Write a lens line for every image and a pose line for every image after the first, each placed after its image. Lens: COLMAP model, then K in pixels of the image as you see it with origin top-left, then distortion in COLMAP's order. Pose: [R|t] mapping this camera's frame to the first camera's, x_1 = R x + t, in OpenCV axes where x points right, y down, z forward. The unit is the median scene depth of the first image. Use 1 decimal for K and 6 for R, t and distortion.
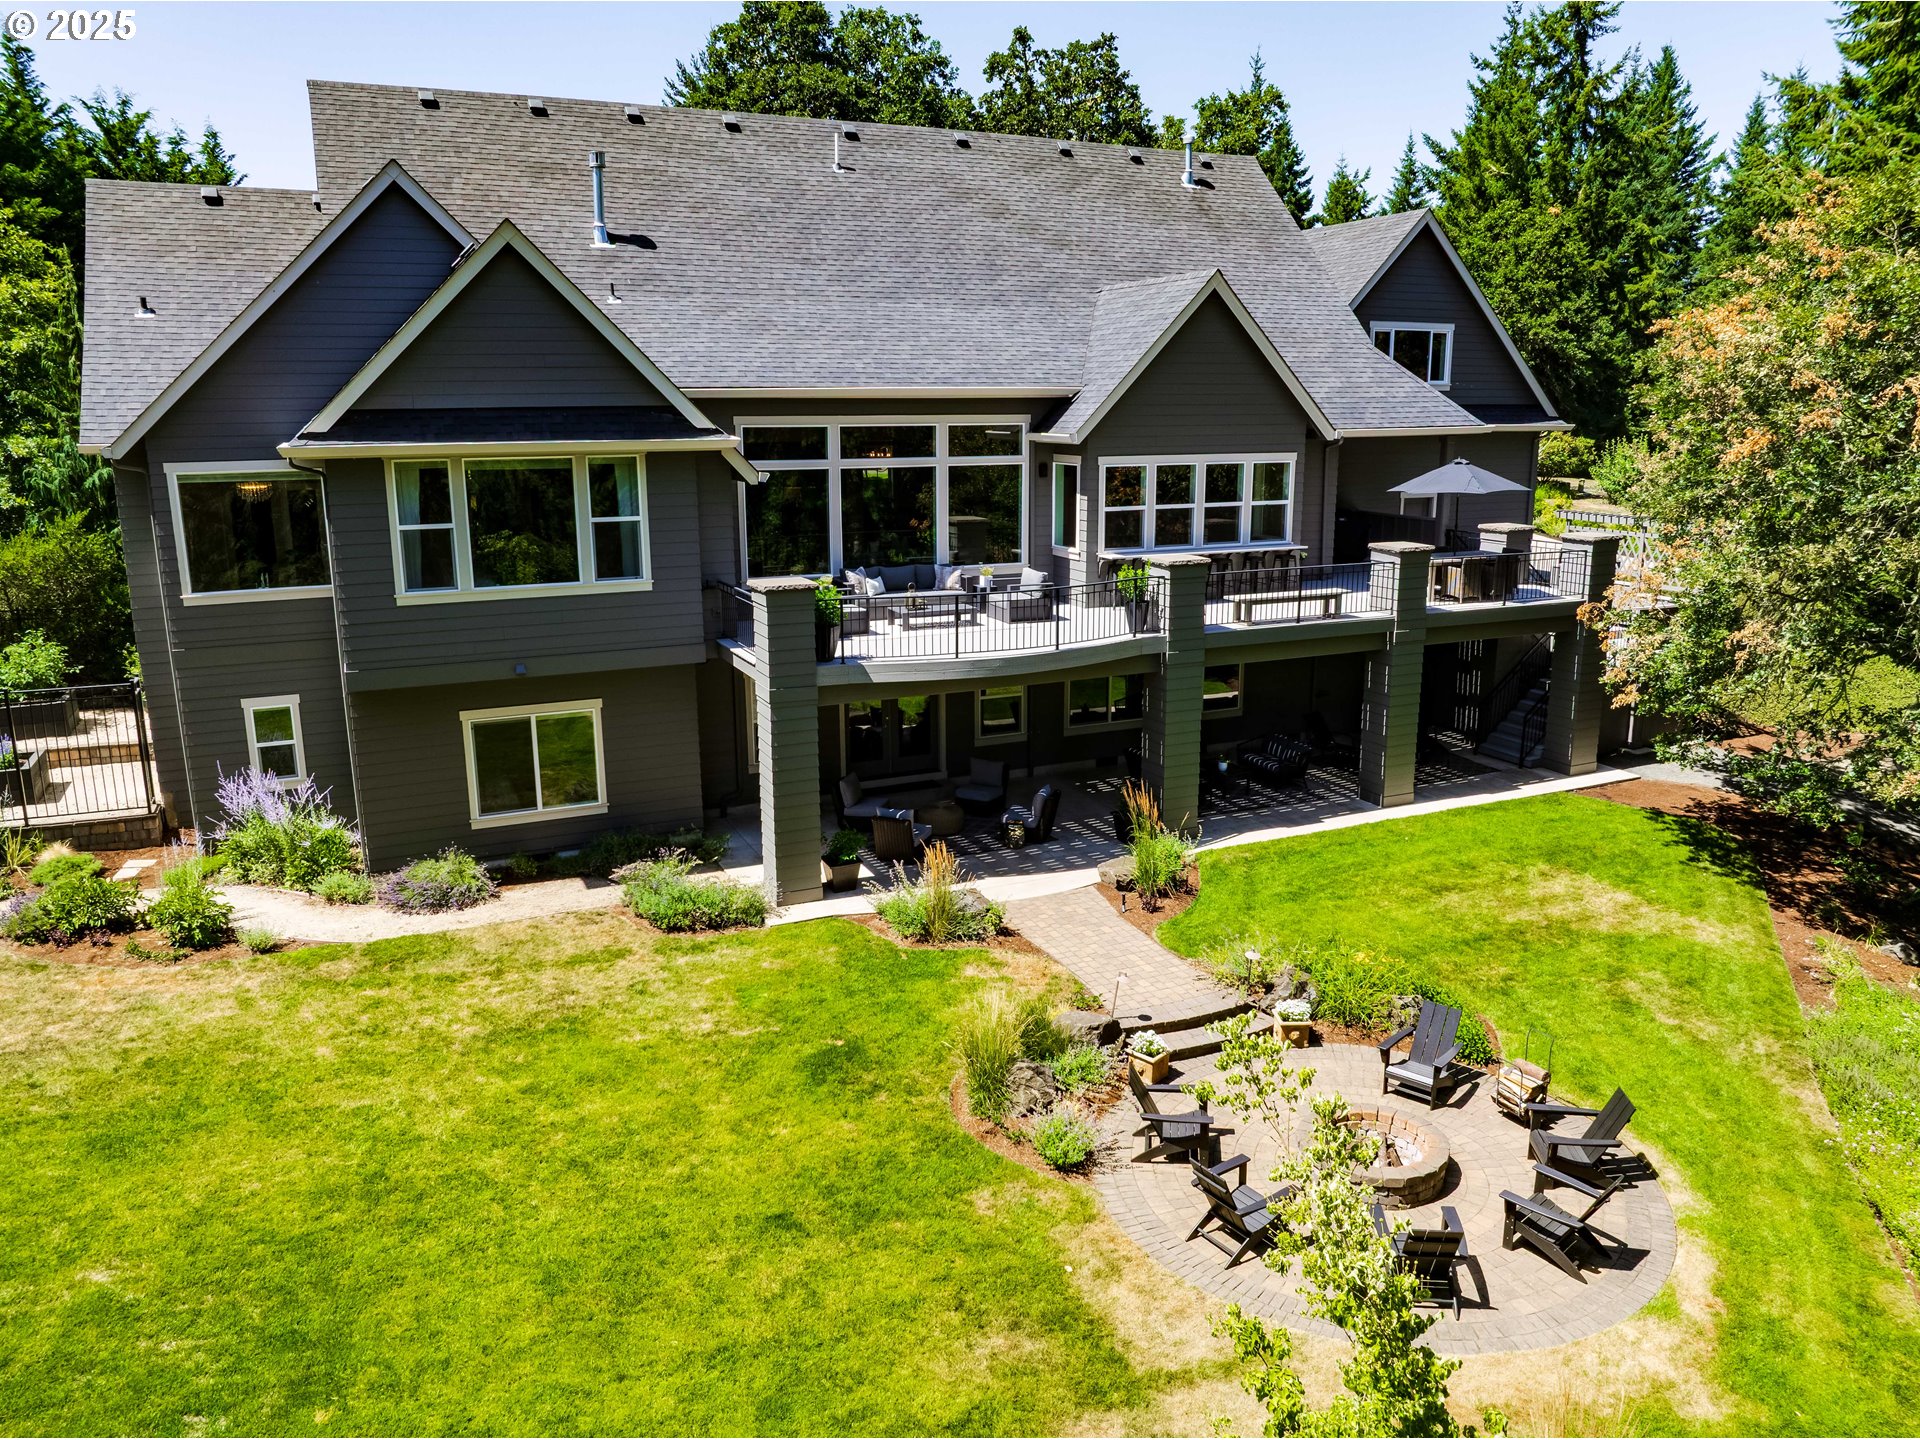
lens RADIAL K [[1327.6, 0, 955.1], [0, 1327.6, 716.7], [0, 0, 1]] dist [-0.041258, 0.005104]
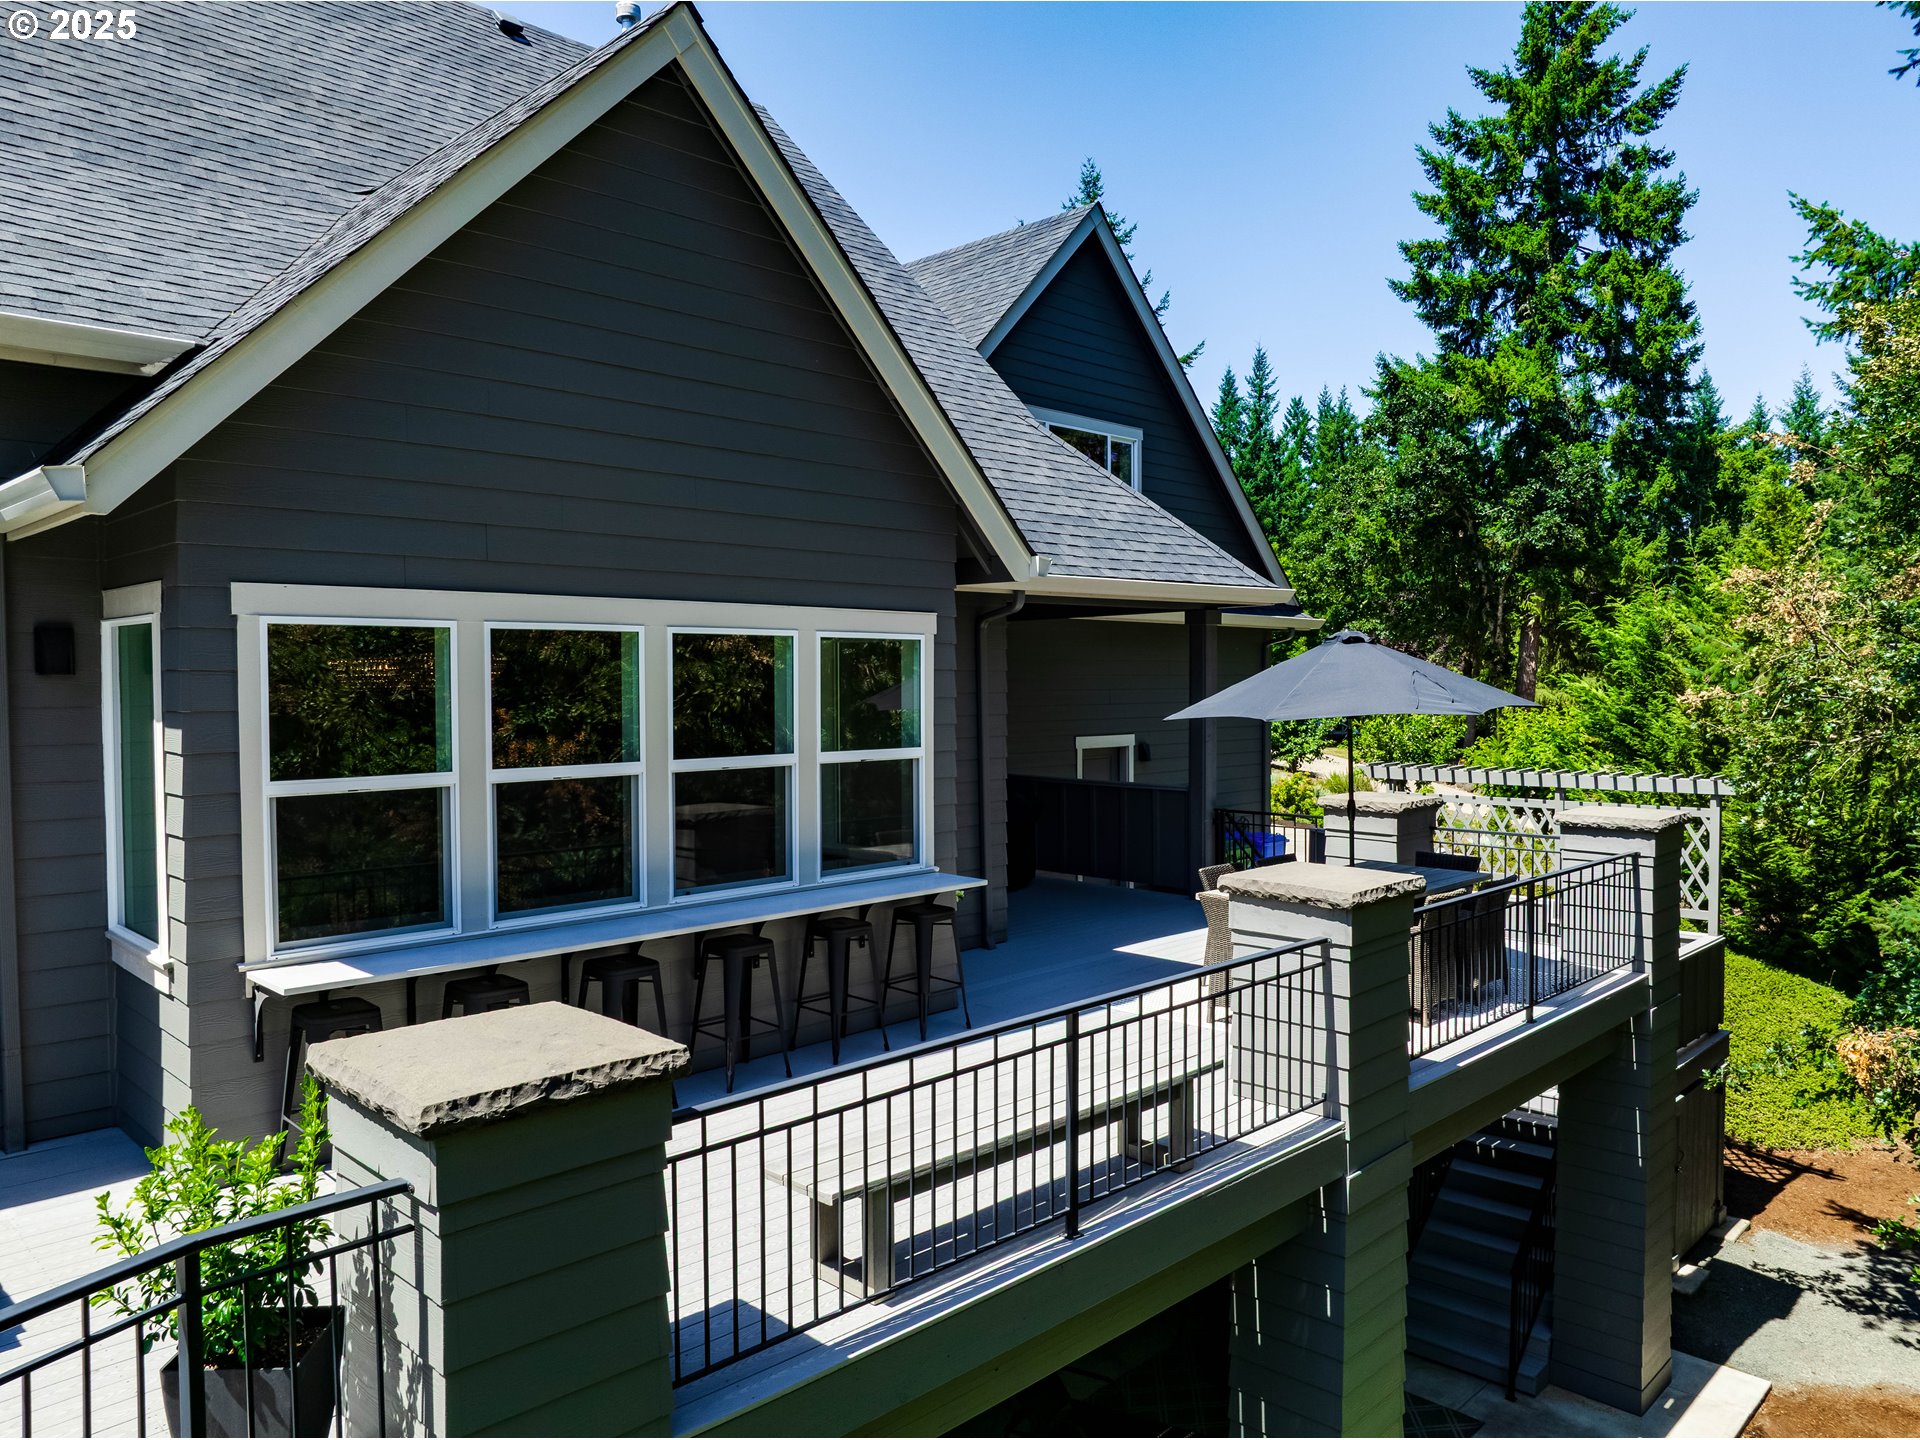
lens RADIAL K [[1327.6, 0, 964.2], [0, 1327.6, 710.6], [0, 0, 1]] dist [-0.041258, 0.005104]
pose [[0.931370, -0.006551, 0.364015, 0.177007], [0.080873, 0.978581, -0.189312, -0.138171], [-0.354978, 0.205758, 0.911951, 0.880482]]
